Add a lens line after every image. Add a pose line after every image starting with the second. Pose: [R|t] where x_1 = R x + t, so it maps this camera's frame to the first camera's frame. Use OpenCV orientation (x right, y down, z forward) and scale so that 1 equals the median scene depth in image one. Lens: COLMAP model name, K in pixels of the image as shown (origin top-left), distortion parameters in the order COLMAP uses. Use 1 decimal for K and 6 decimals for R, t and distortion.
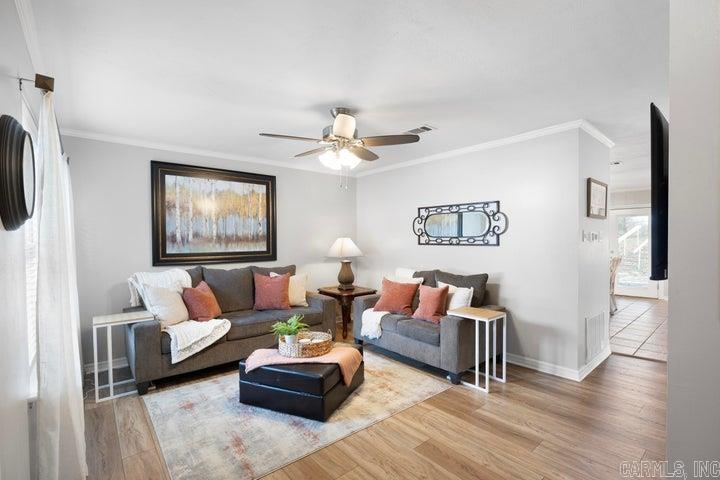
lens RADIAL K [[328.8, 0, 360.9], [0, 328.8, 243.8], [0, 0, 1]] dist [-0.001285, -0.000083]
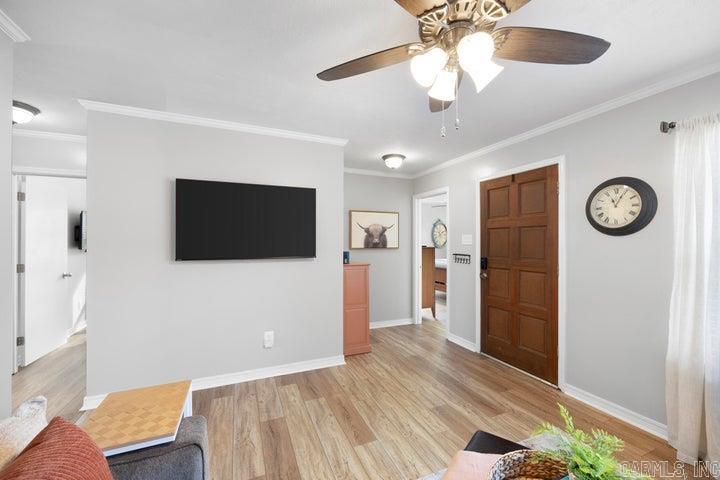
lens RADIAL K [[293.9, 0, 358.9], [0, 293.9, 241.0], [0, 0, 1]] dist [-0.001855, -0.000057]
pose [[-0.956834, 0.002182, 0.290626, -0.030750], [0.007910, 0.999797, 0.018536, -0.018311], [-0.290526, 0.020034, -0.956657, 0.976948]]
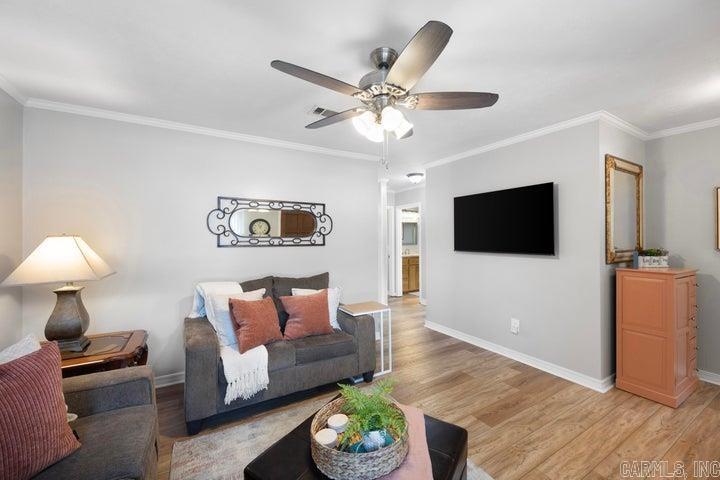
lens RADIAL K [[293.9, 0, 363.2], [0, 293.9, 237.3], [0, 0, 1]] dist [-0.001855, -0.000057]
pose [[0.165830, 0.006111, 0.986135, -0.457043], [0.018418, 0.999787, -0.009292, -0.008525], [-0.985982, 0.019704, 0.165682, 0.639295]]
